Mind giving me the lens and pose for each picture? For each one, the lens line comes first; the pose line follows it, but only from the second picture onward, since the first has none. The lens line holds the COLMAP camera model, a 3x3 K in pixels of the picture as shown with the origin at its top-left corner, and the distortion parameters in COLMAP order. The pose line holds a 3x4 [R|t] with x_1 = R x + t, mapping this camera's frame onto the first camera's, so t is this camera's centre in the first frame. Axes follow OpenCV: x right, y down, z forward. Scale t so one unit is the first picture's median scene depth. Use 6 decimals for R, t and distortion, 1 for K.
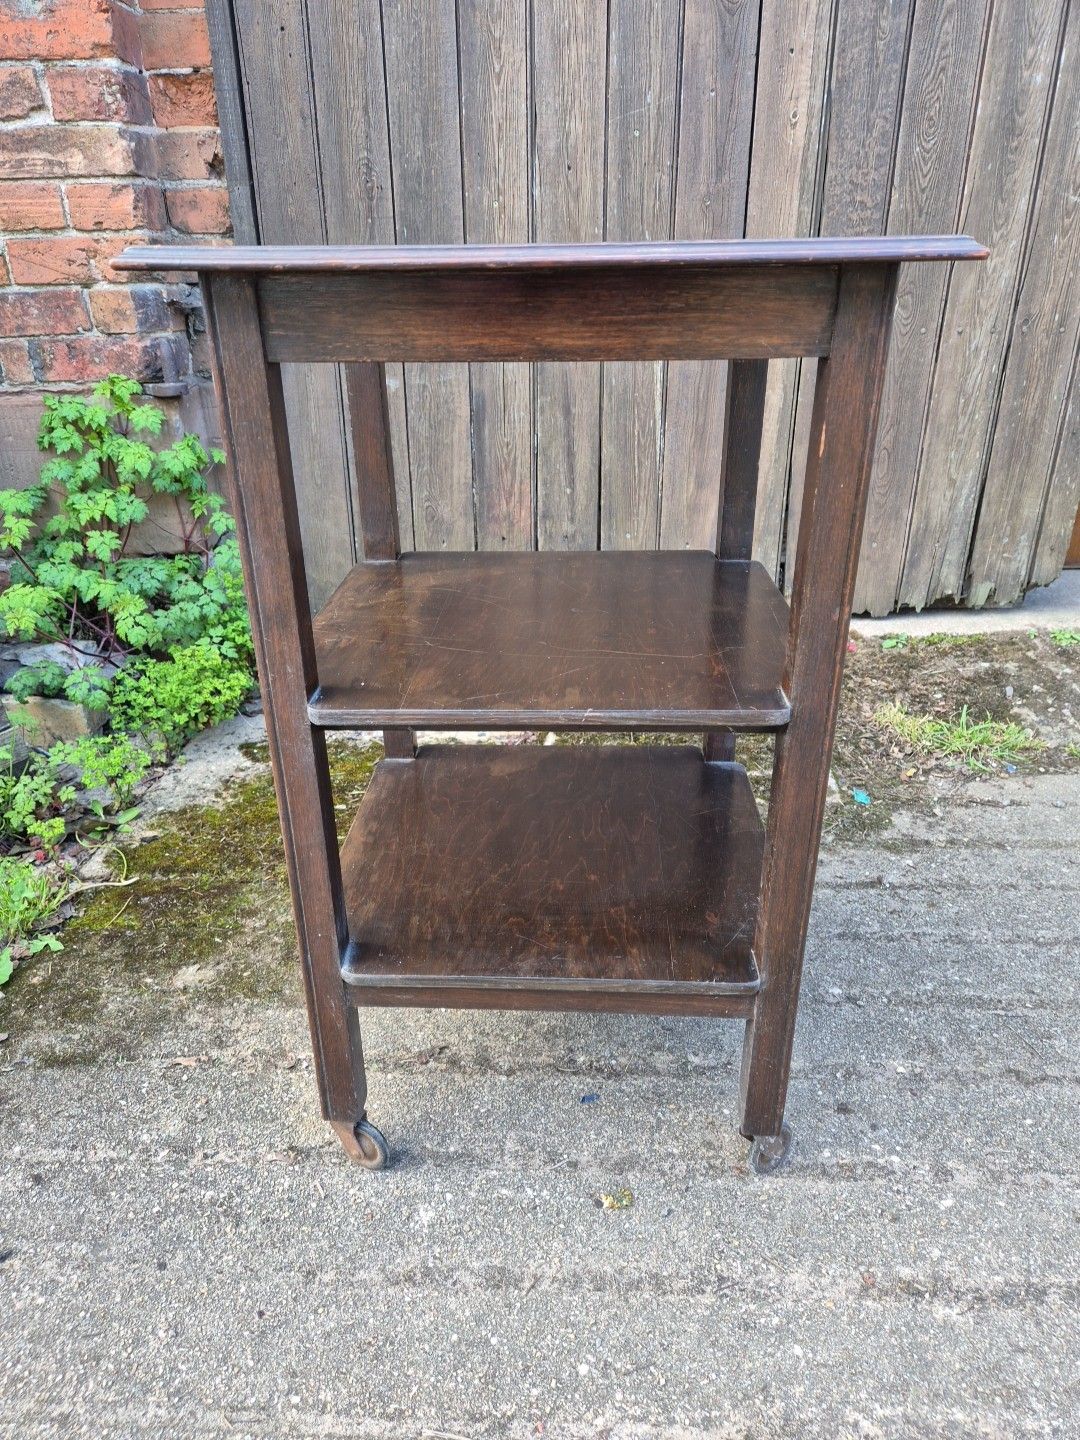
lens RADIAL K [[964.1, 0, 537.3], [0, 964.1, 723.6], [0, 0, 1]] dist [0.057702, -0.057040]
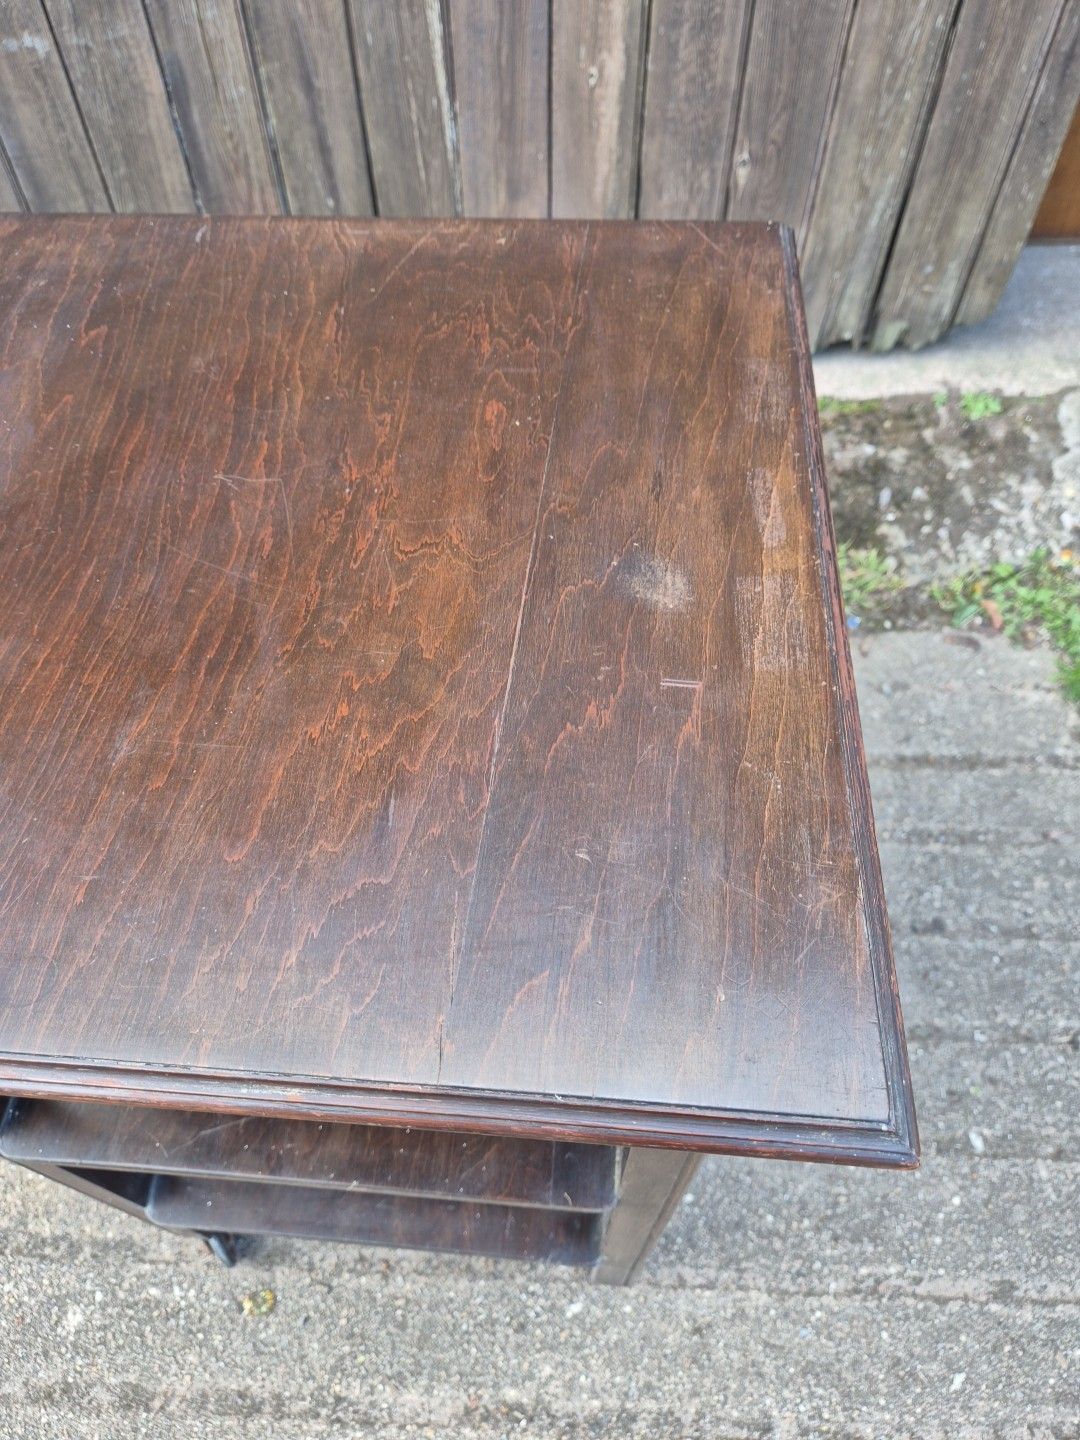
lens RADIAL K [[964.1, 0, 531.8], [0, 964.1, 697.9], [0, 0, 1]] dist [0.057702, -0.057040]
pose [[0.999956, -0.008354, -0.004322, 0.301510], [0.009401, 0.873826, 0.486147, -0.452710], [-0.000285, -0.486167, 0.873866, 0.324246]]
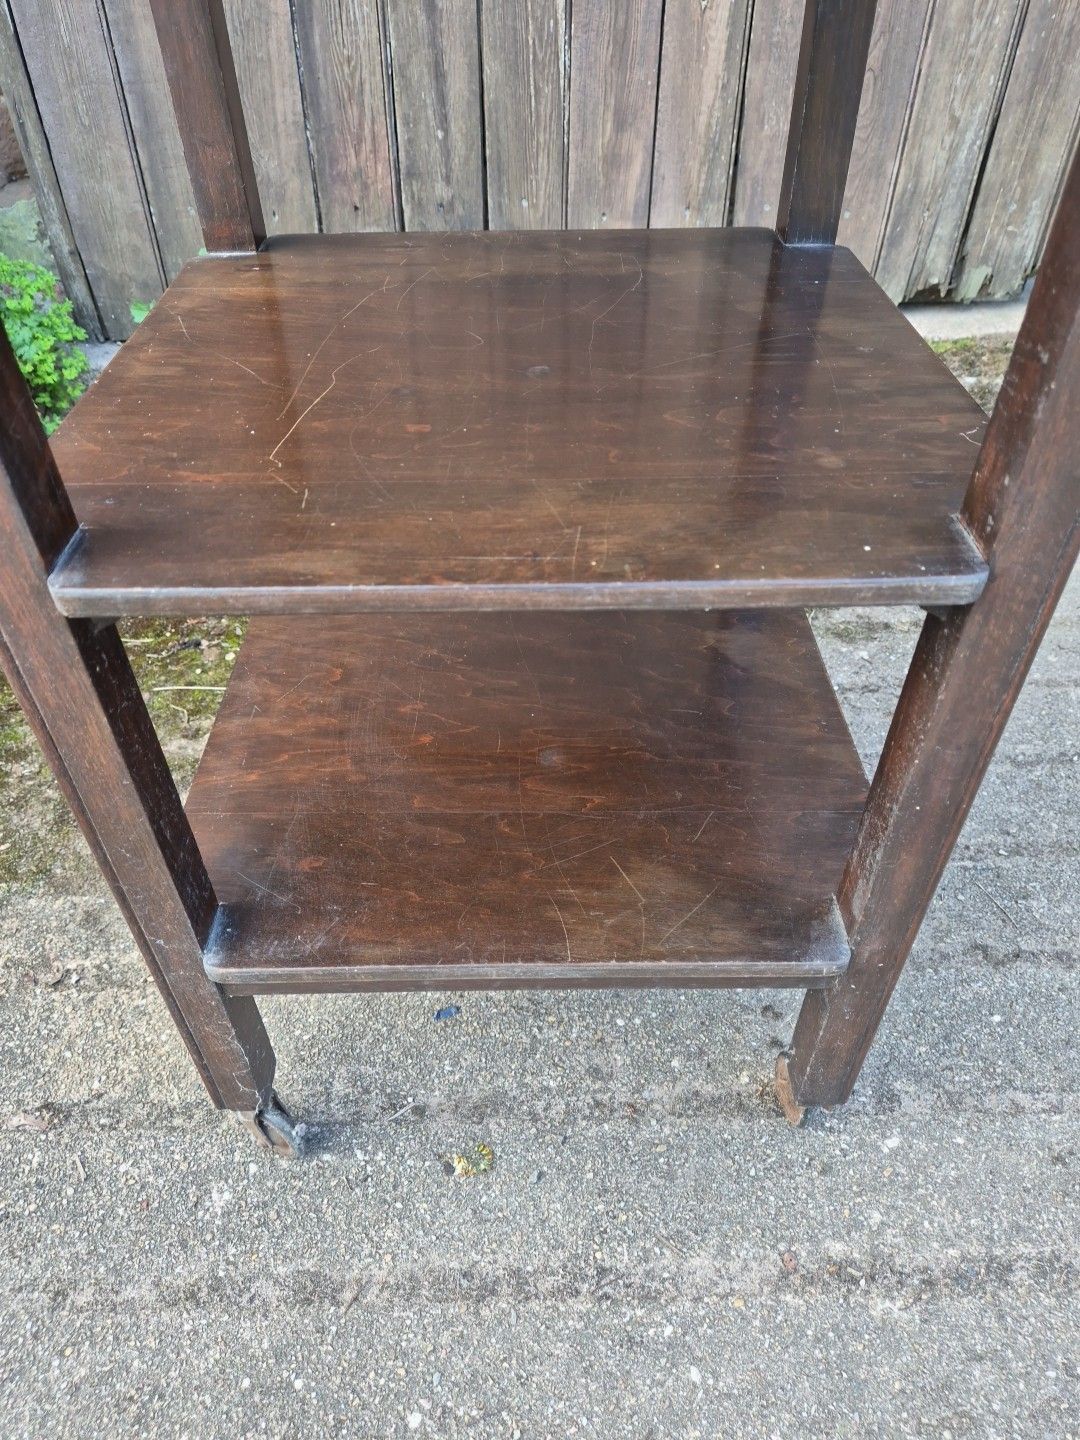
lens RADIAL K [[964.1, 0, 532.7], [0, 964.1, 715.6], [0, 0, 1]] dist [0.057702, -0.057040]
pose [[0.998001, -0.034786, 0.052763, 0.079796], [0.018201, 0.957712, 0.287152, -0.054560], [-0.060521, -0.285617, 0.956431, 0.287953]]
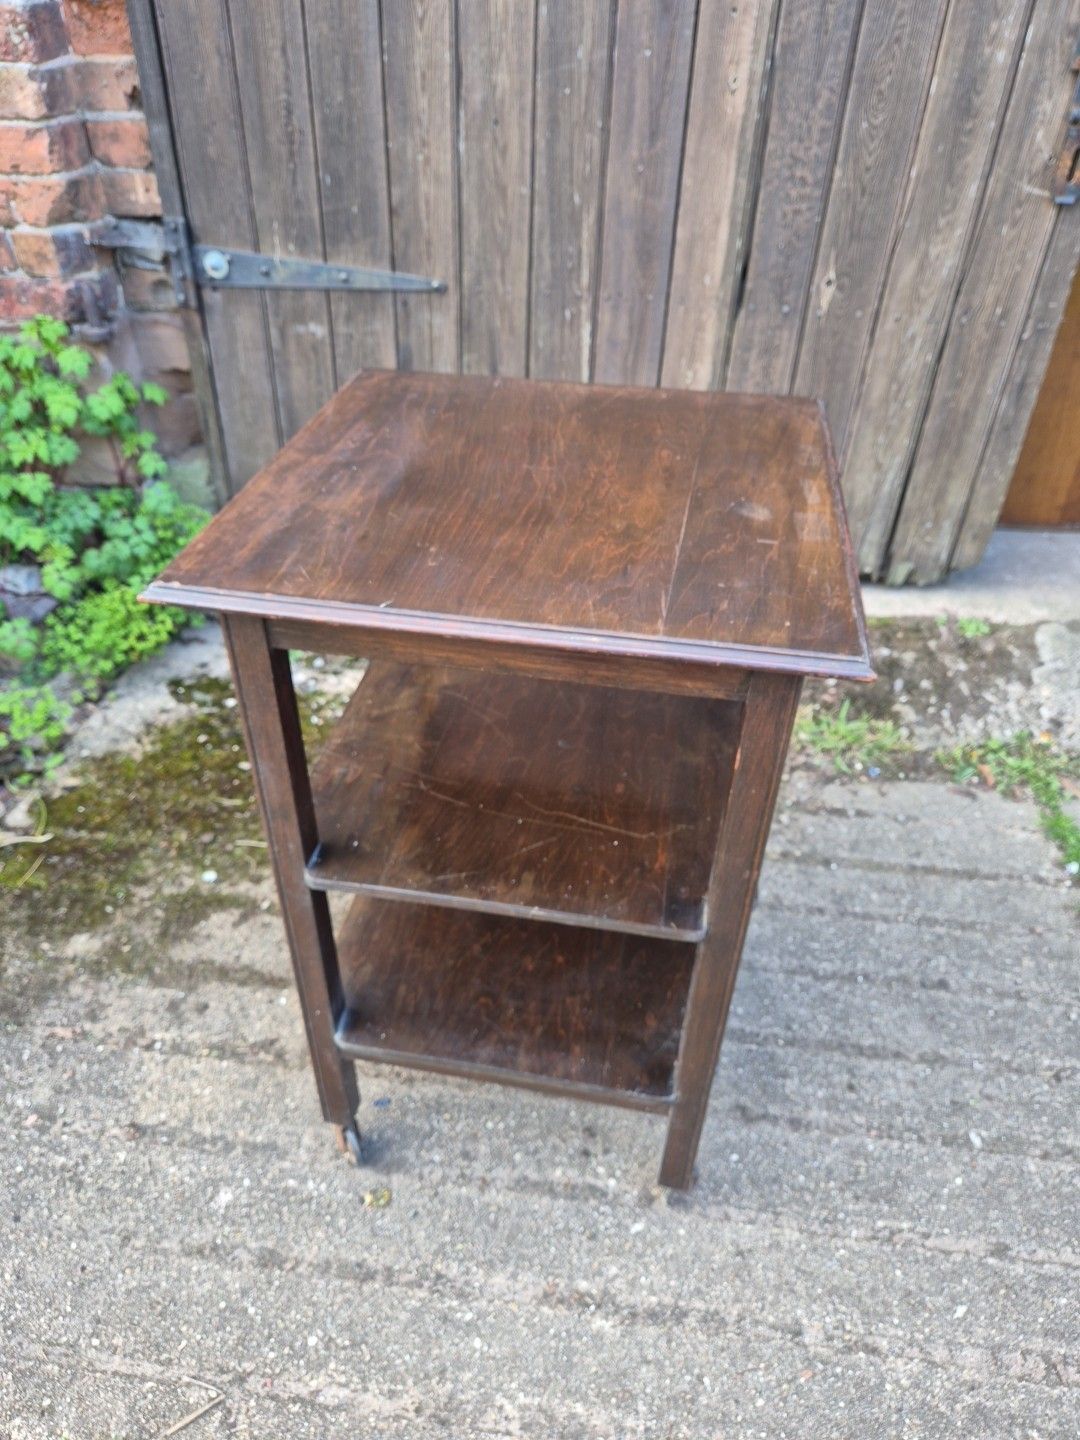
lens RADIAL K [[964.1, 0, 539.1], [0, 964.1, 712.0], [0, 0, 1]] dist [0.057702, -0.057040]
pose [[0.996312, 0.075697, -0.040403, 0.231613], [-0.065484, 0.975064, 0.212041, -0.317105], [0.055446, -0.208613, 0.976425, -0.063850]]
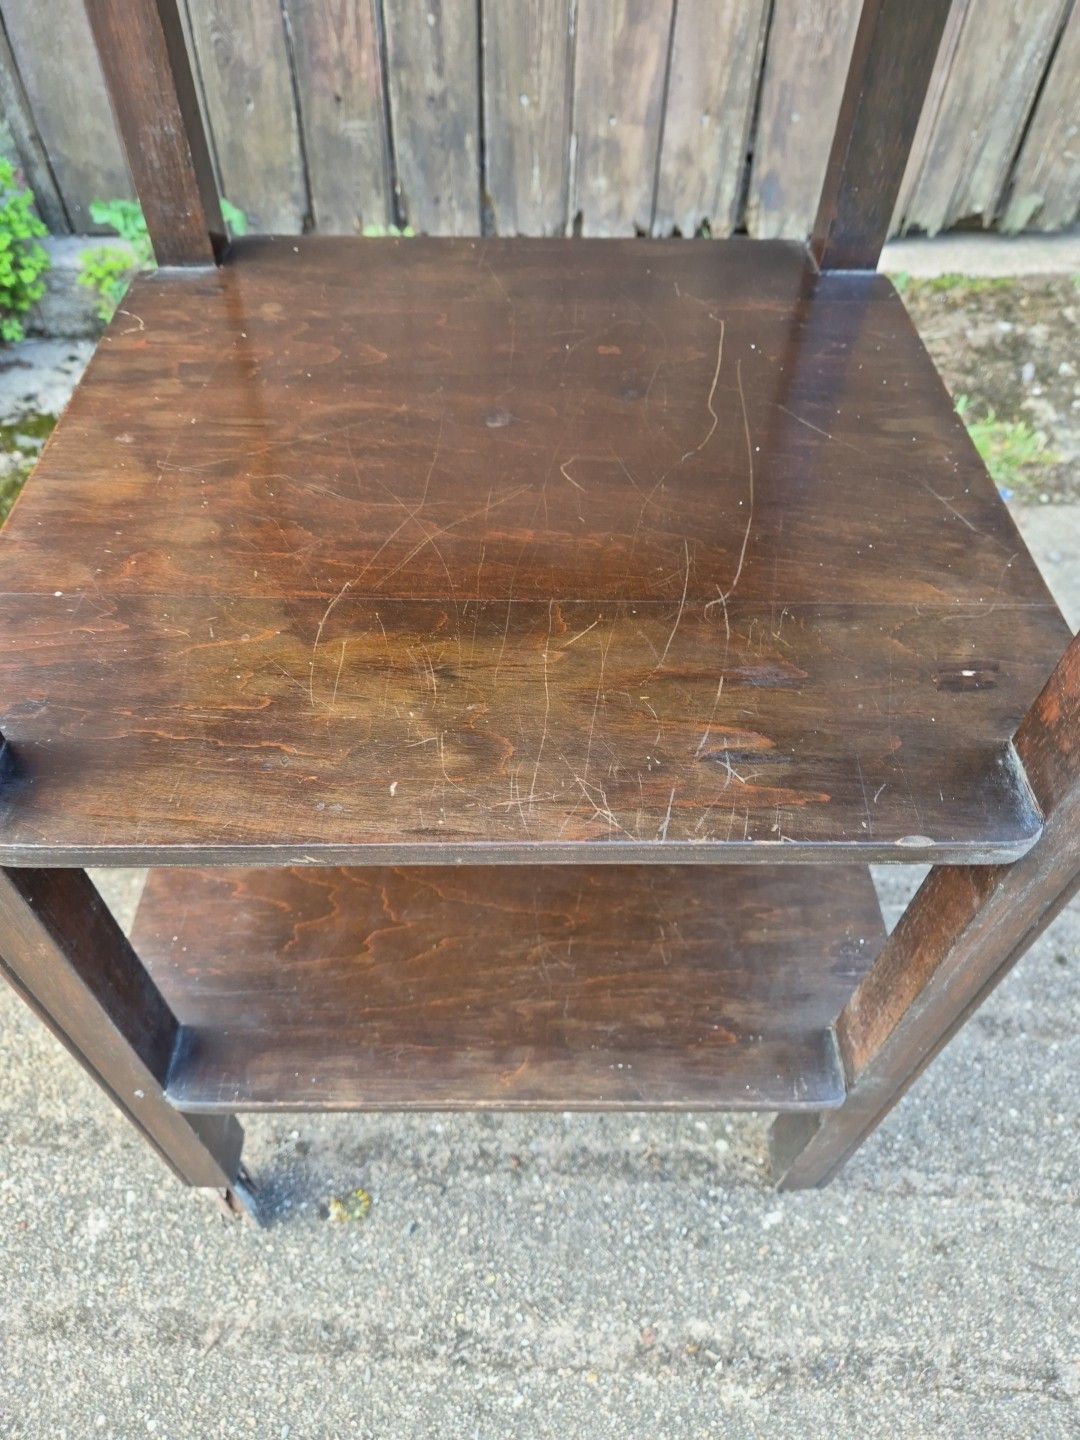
lens RADIAL K [[964.1, 0, 533.9], [0, 964.1, 701.6], [0, 0, 1]] dist [0.057702, -0.057040]
pose [[0.999582, 0.020127, 0.020749, 0.161413], [-0.026824, 0.913348, 0.406295, -0.151867], [-0.010774, -0.406681, 0.913507, 0.363761]]
